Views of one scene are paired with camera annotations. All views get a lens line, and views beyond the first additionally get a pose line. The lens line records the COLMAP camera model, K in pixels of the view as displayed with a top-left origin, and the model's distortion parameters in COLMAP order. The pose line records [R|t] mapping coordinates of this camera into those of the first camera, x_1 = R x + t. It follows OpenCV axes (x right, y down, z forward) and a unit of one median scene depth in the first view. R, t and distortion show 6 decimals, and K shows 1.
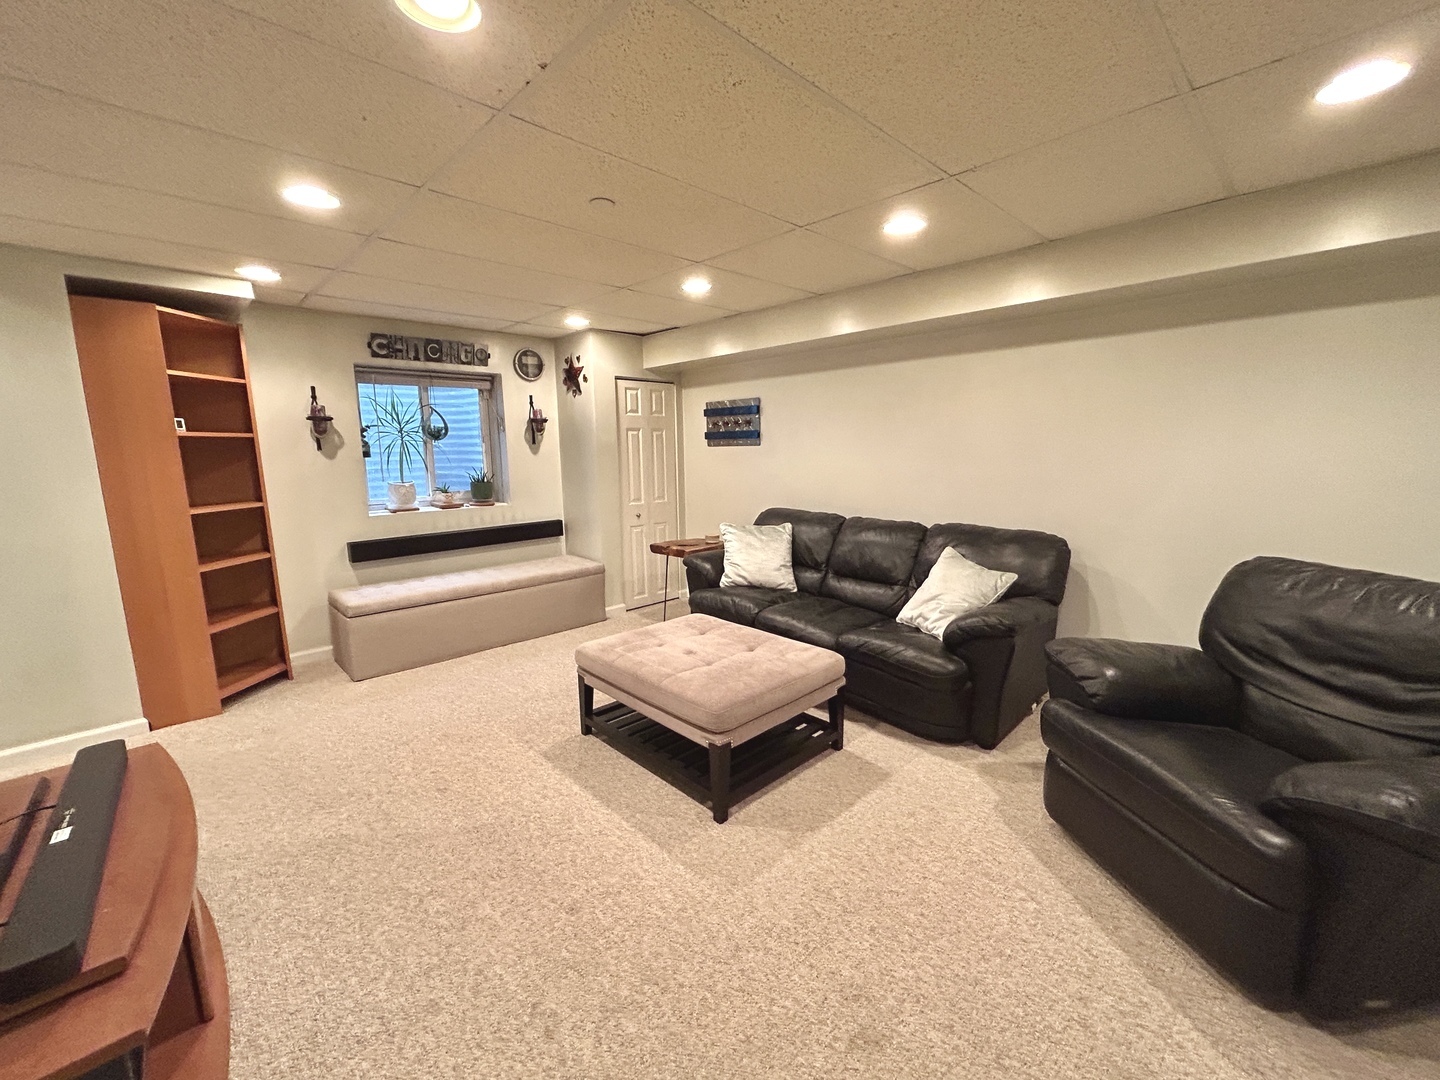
lens RADIAL K [[577.0, 0, 717.2], [0, 577.0, 540.2], [0, 0, 1]] dist [-0.002475, 0.000112]
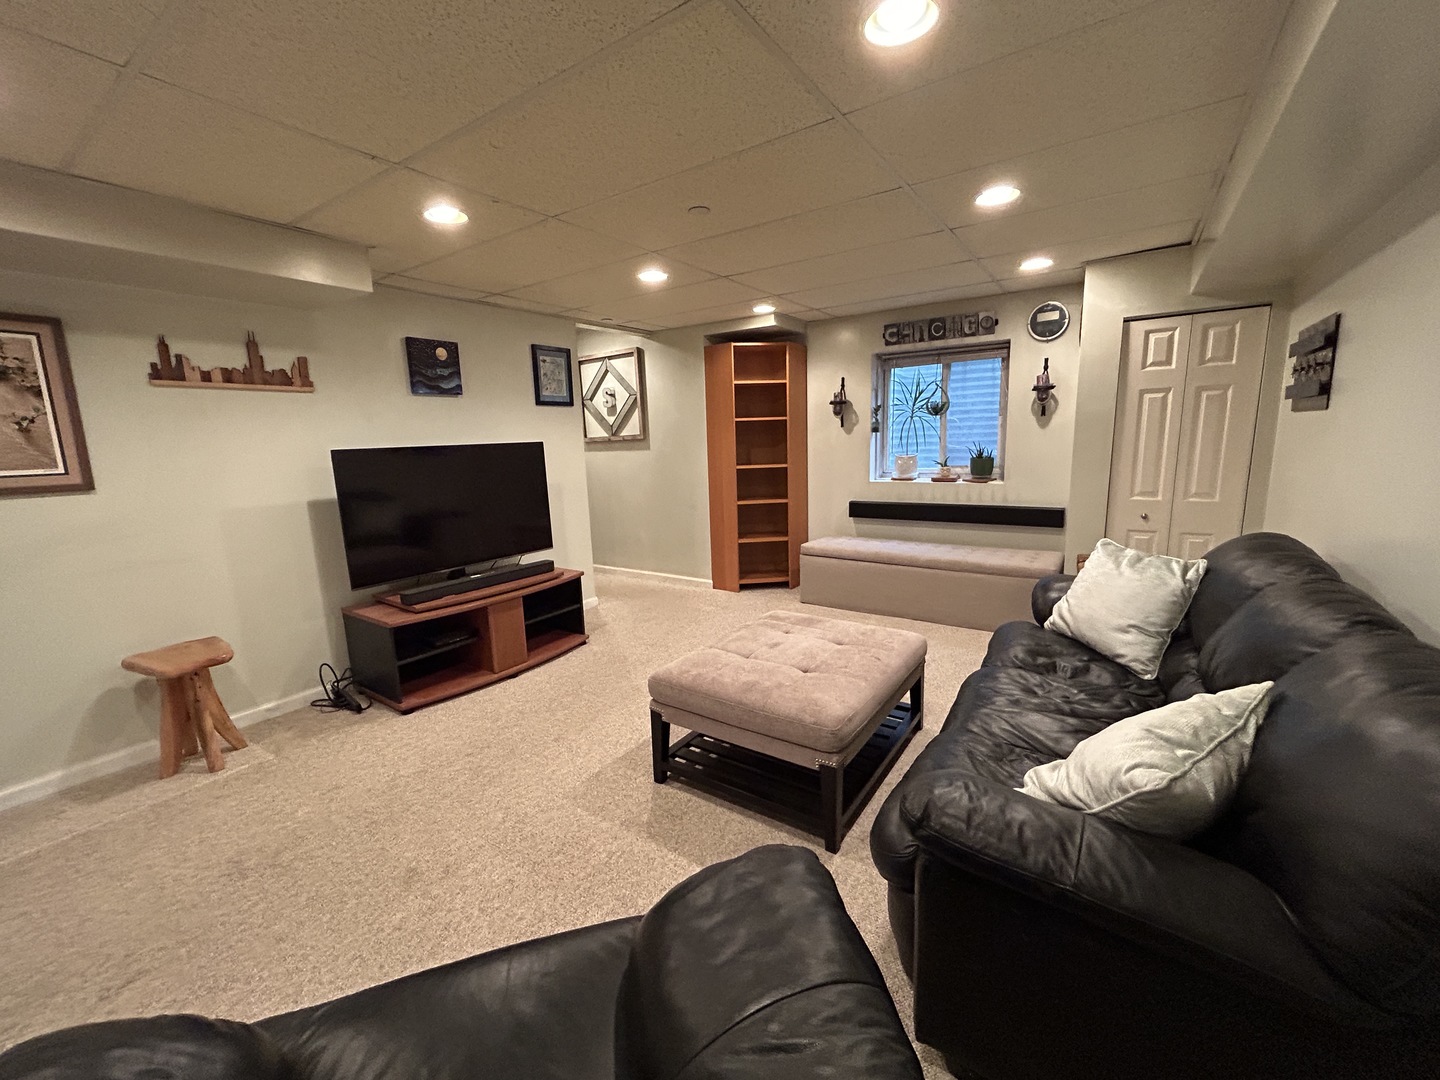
lens RADIAL K [[577.0, 0, 718.9], [0, 577.0, 538.2], [0, 0, 1]] dist [-0.002475, 0.000112]
pose [[0.222922, 0.178558, -0.958344, 0.475013], [-0.128884, 0.979850, 0.152586, -0.065016], [0.966279, 0.089501, 0.241443, 0.391794]]
